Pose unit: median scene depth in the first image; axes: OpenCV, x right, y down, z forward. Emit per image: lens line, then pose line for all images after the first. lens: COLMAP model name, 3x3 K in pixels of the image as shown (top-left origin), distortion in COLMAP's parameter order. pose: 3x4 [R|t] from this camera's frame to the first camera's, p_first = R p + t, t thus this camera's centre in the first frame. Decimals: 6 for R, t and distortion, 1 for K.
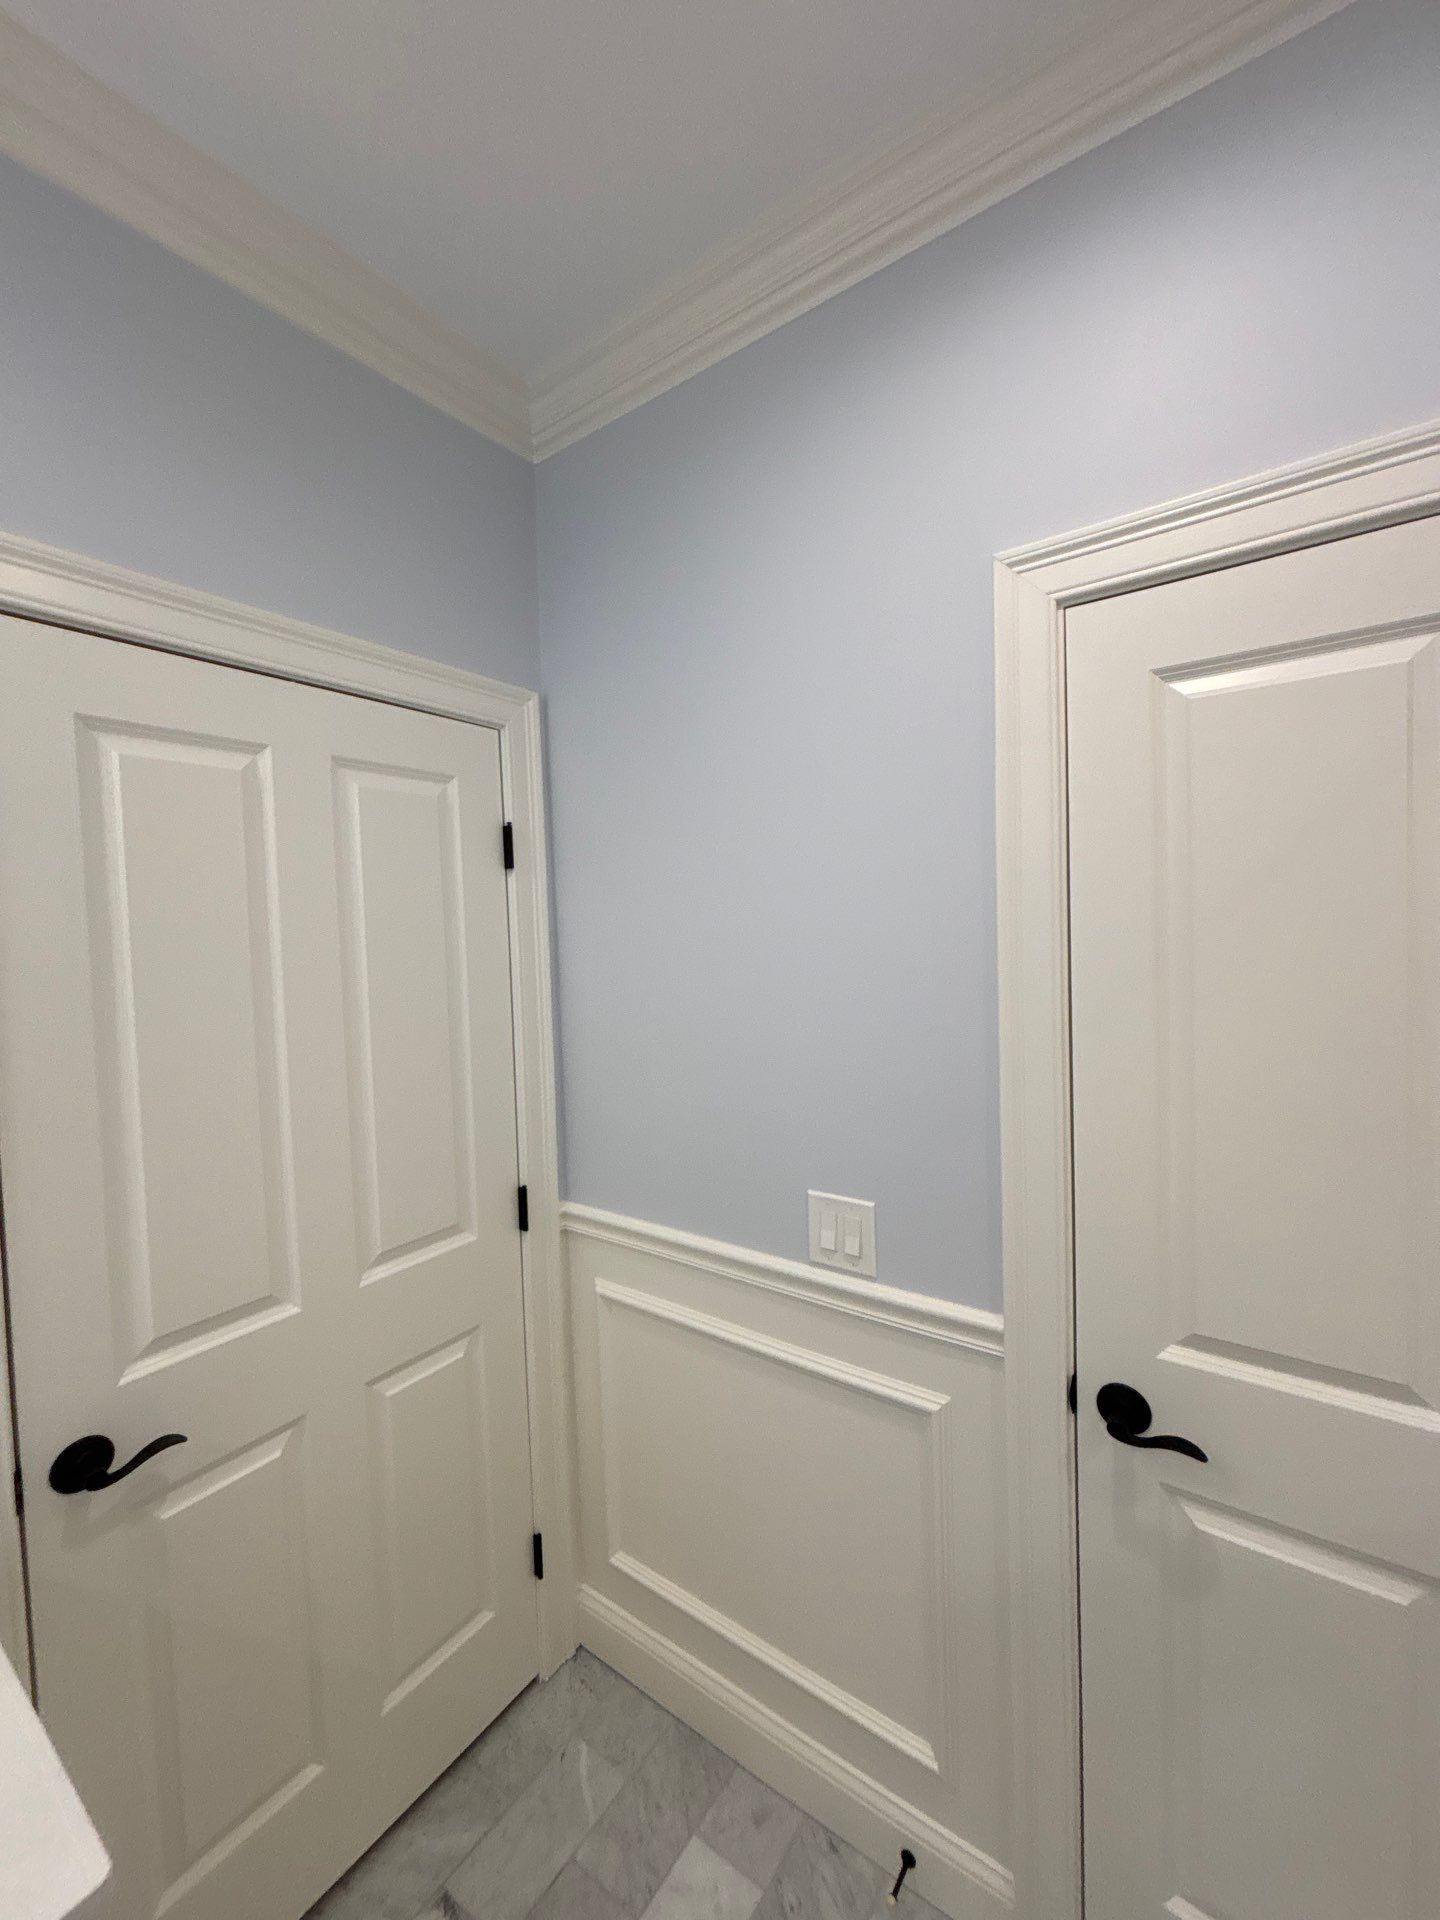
lens RADIAL K [[744.8, 0, 732.6], [0, 744.8, 956.7], [0, 0, 1]] dist [0.008318, 0.000551]
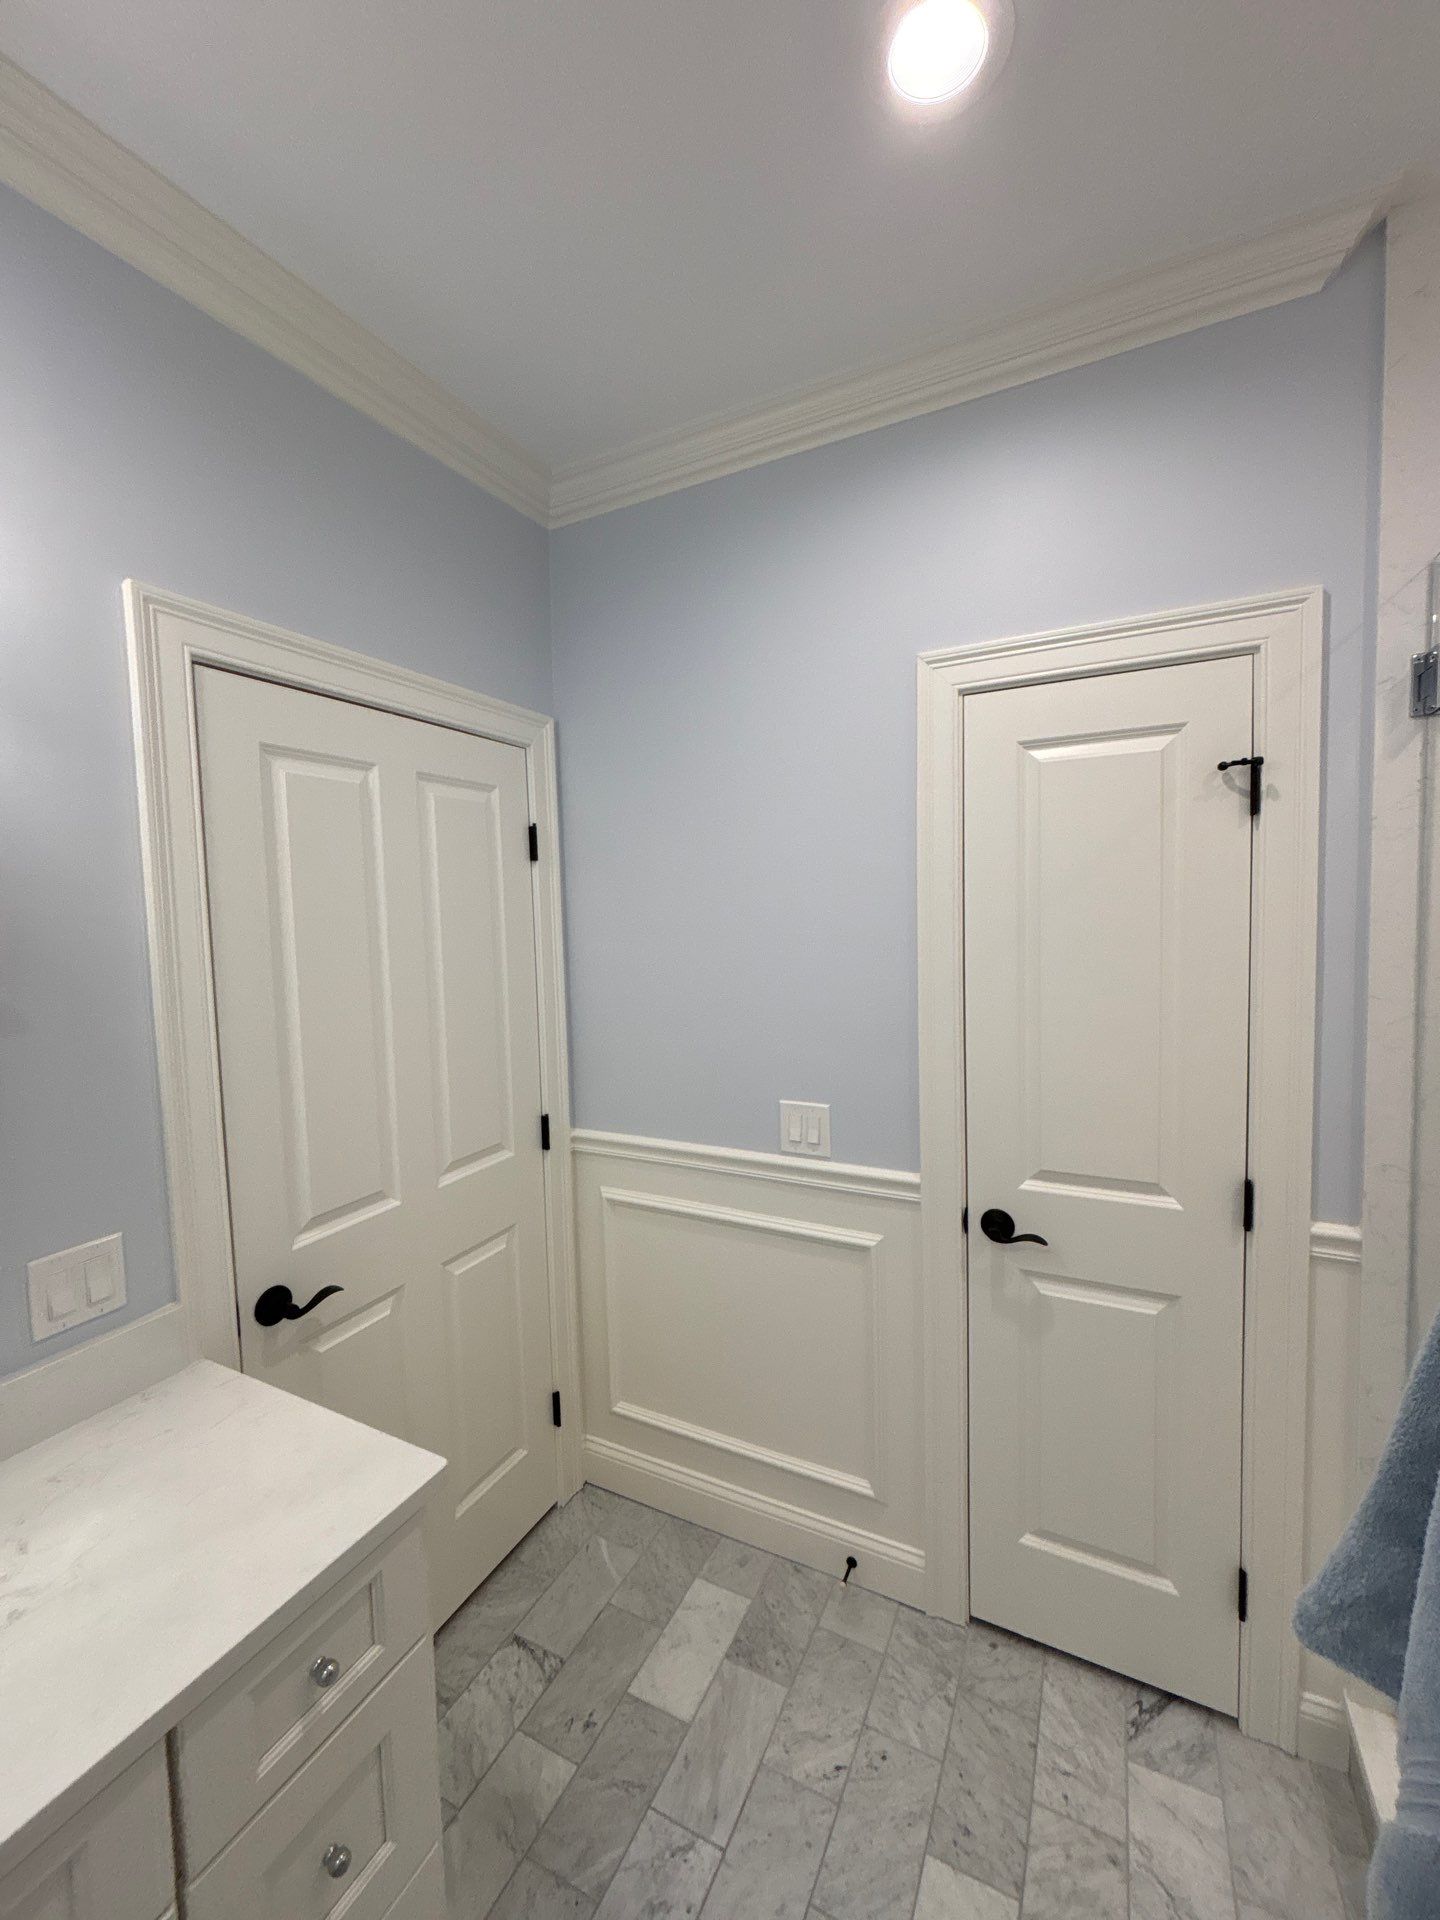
lens RADIAL K [[765.1, 0, 710.6], [0, 765.1, 960.6], [0, 0, 1]] dist [0.009354, -0.000219]
pose [[0.988505, -0.008722, 0.150937, -0.225849], [0.005692, 0.999774, 0.020493, 0.027532], [-0.151082, -0.019398, 0.988331, -0.350342]]
